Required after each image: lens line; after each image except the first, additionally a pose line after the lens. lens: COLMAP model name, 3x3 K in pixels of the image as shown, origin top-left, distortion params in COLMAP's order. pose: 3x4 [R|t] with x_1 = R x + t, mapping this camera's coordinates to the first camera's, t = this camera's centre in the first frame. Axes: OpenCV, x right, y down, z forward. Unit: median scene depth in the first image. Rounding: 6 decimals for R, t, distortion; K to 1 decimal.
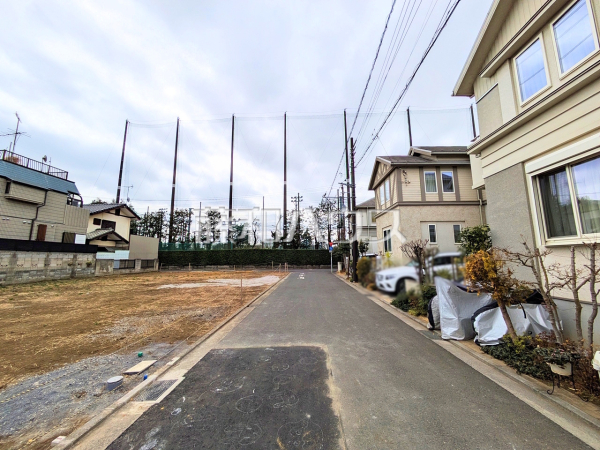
lens RADIAL K [[236.3, 0, 302.0], [0, 236.3, 224.0], [0, 0, 1]] dist [-0.000975, 0.001024]
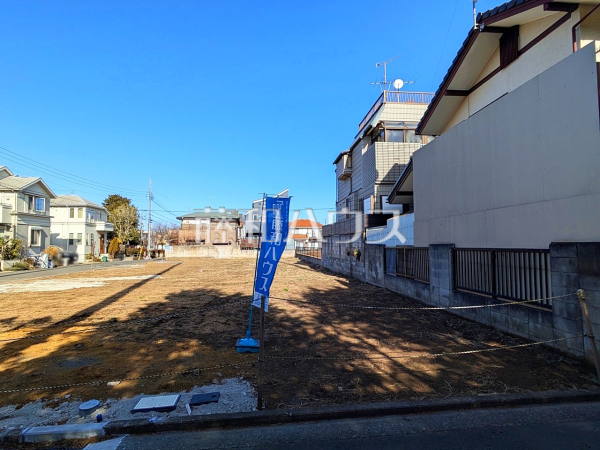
lens RADIAL K [[305.8, 0, 301.8], [0, 305.8, 231.5], [0, 0, 1]] dist [-0.002396, 0.002064]
pose [[-0.988897, 0.010457, -0.148235, -0.718979], [0.038062, 0.982070, -0.184637, 0.247025], [0.143646, -0.188229, -0.971564, 1.692720]]
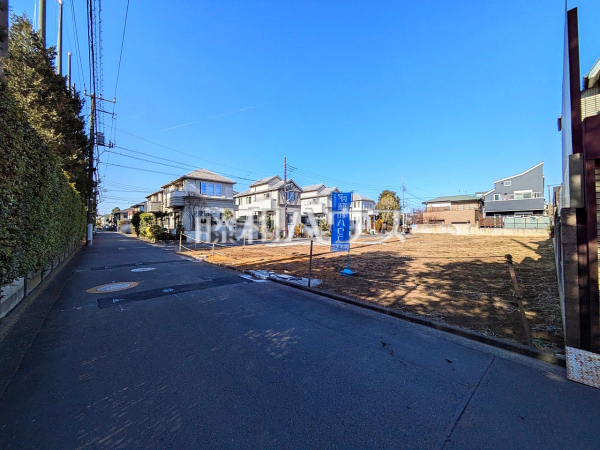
lens RADIAL K [[236.3, 0, 301.2], [0, 236.3, 223.5], [0, 0, 1]] dist [-0.000975, 0.001024]
pose [[-0.703069, 0.020642, 0.710822, -0.927164], [-0.091636, 0.988615, -0.119346, 0.265412], [-0.705192, -0.149046, -0.693173, 1.739278]]
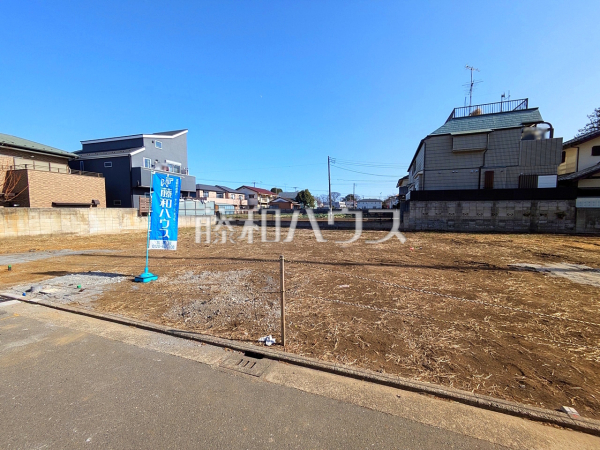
lens RADIAL K [[236.3, 0, 299.9], [0, 236.3, 222.8], [0, 0, 1]] dist [-0.000975, 0.001024]
pose [[-0.315118, 0.060634, -0.947114, 0.020268], [0.140938, 0.989881, 0.016480, 0.074097], [0.938529, -0.128291, -0.320475, 0.512638]]
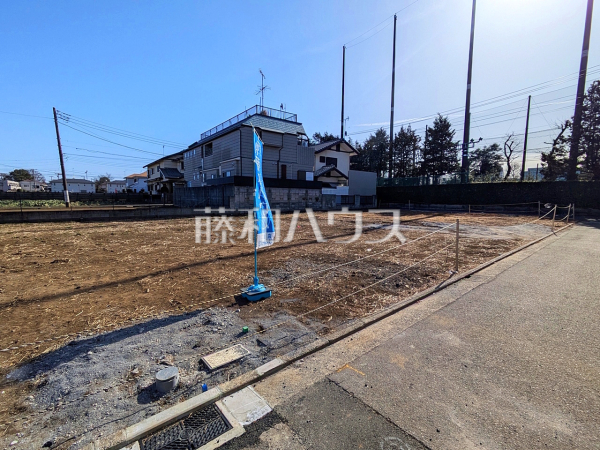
lens RADIAL K [[267.5, 0, 300.6], [0, 267.5, 221.6], [0, 0, 1]] dist [-0.001799, 0.000407]
pose [[0.654898, 0.084157, -0.751017, -0.010828], [0.096355, 0.976371, 0.193432, 0.026673], [0.749549, -0.199042, 0.631314, 0.143551]]
